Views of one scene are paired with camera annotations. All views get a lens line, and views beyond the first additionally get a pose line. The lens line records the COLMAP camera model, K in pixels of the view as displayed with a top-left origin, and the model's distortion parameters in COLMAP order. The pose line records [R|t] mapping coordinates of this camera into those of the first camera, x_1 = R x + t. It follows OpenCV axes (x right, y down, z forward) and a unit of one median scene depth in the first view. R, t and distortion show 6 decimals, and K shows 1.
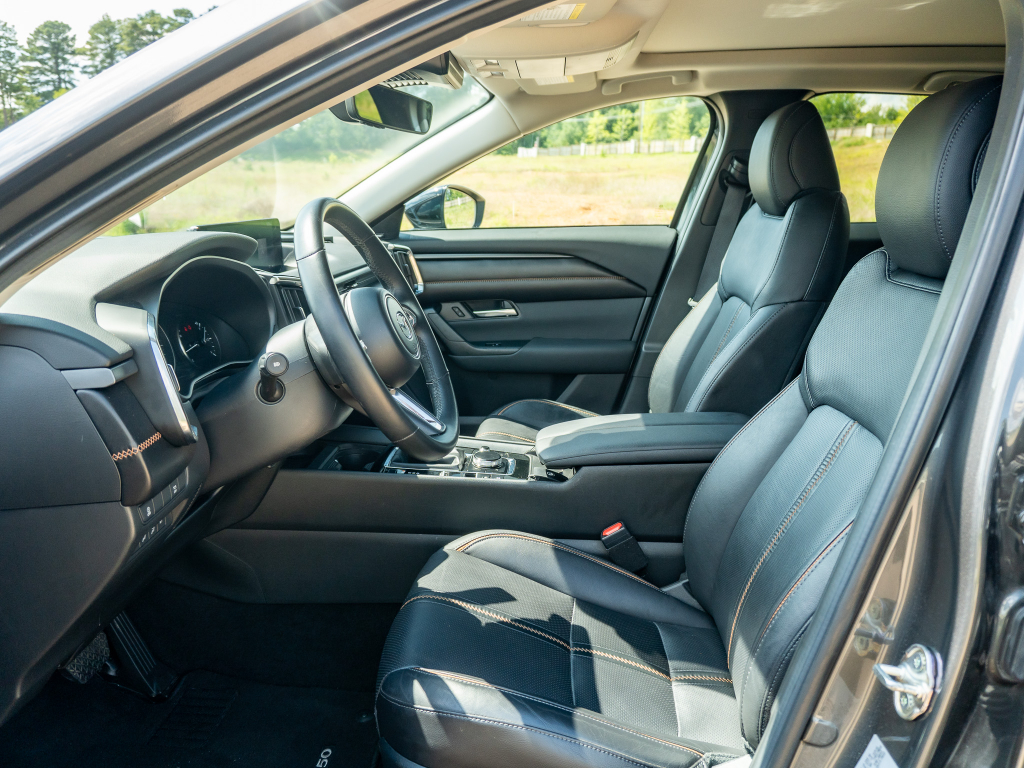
lens RADIAL K [[789.5, 0, 516.1], [0, 789.5, 396.3], [0, 0, 1]] dist [0.024082, 0.002803]
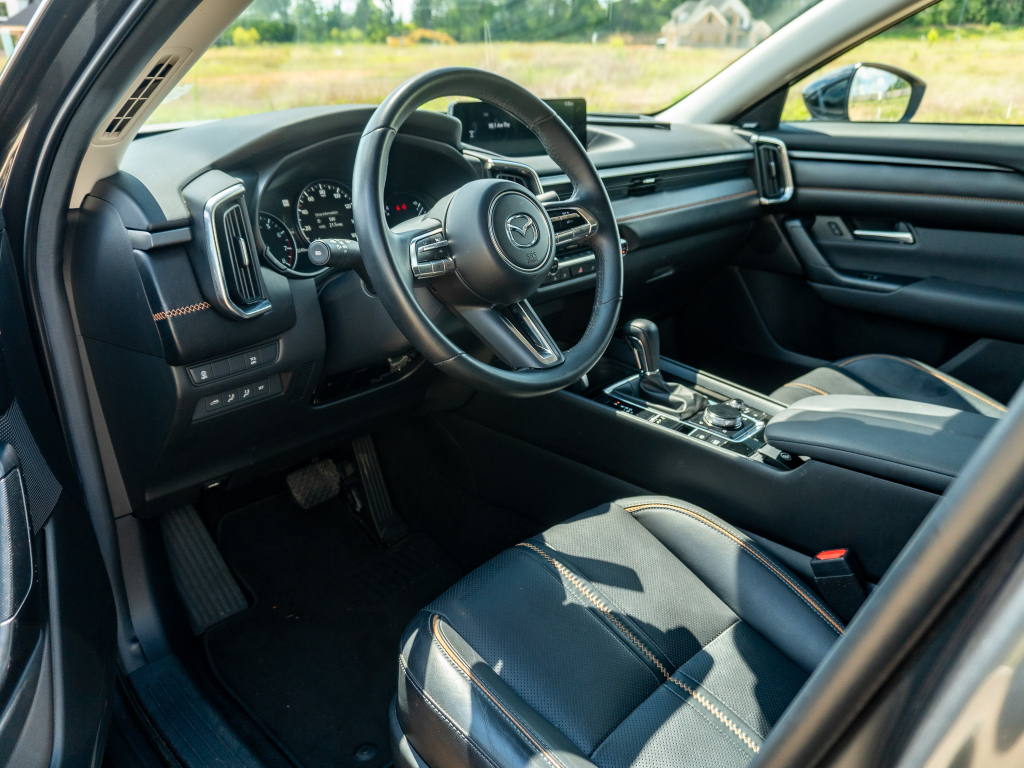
lens RADIAL K [[798.4, 0, 512.0], [0, 798.4, 384.0], [0, 0, 1]] dist [0.009426, -0.006400]
pose [[0.769269, 0.243309, -0.590785, 0.191595], [-0.173444, 0.969455, 0.173416, -0.039077], [0.614933, -0.030936, 0.787972, 0.163651]]
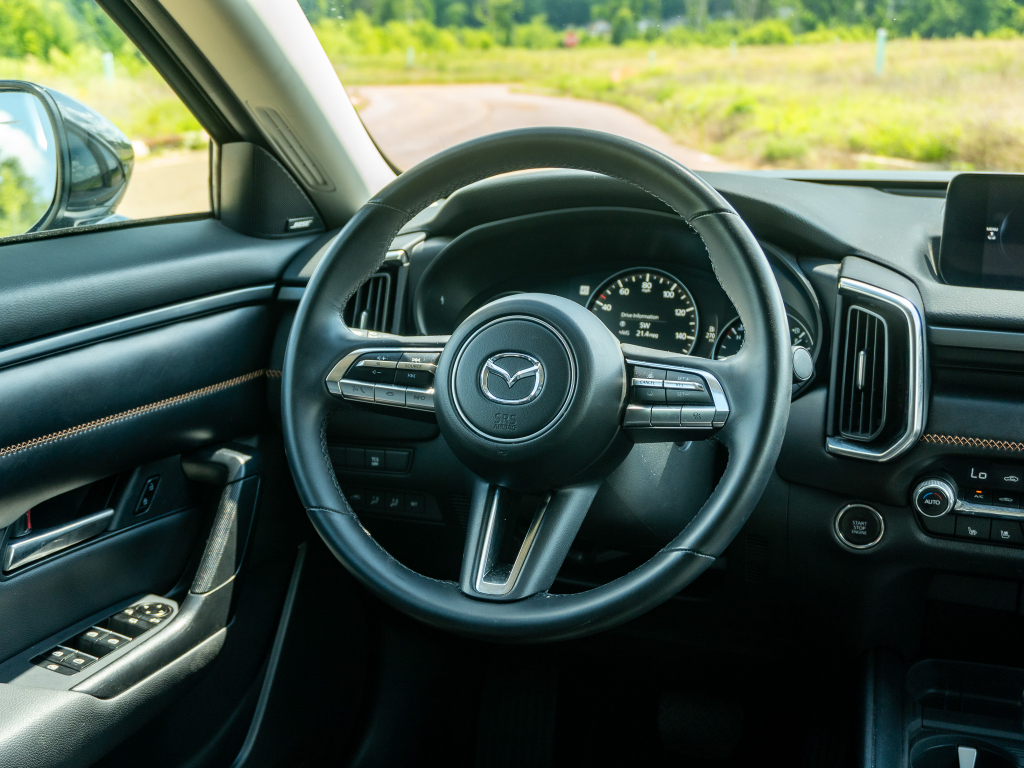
lens RADIAL K [[1285.1, 0, 512.0], [0, 1285.1, 384.0], [0, 0, 1]] dist [0.005553, -0.029449]
pose [[-0.321111, 0.236707, -0.916983, 0.311558], [-0.233439, 0.918601, 0.318871, -0.171503], [0.917820, 0.316453, -0.239716, 0.579030]]
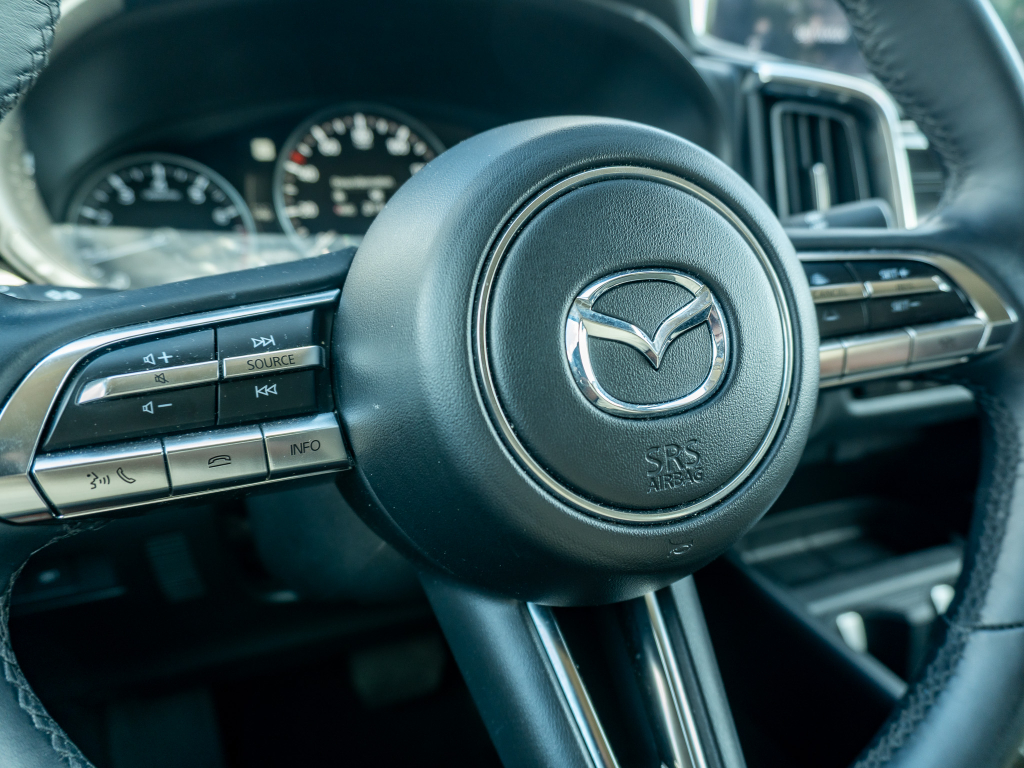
lens RADIAL K [[798.4, 0, 512.0], [0, 798.4, 384.0], [0, 0, 1]] dist [0.009426, -0.006400]
pose [[0.373524, 0.397374, -0.838197, 0.016362], [-0.264282, 0.911738, 0.314467, -0.066589], [0.889176, 0.104059, 0.445575, 0.429800]]
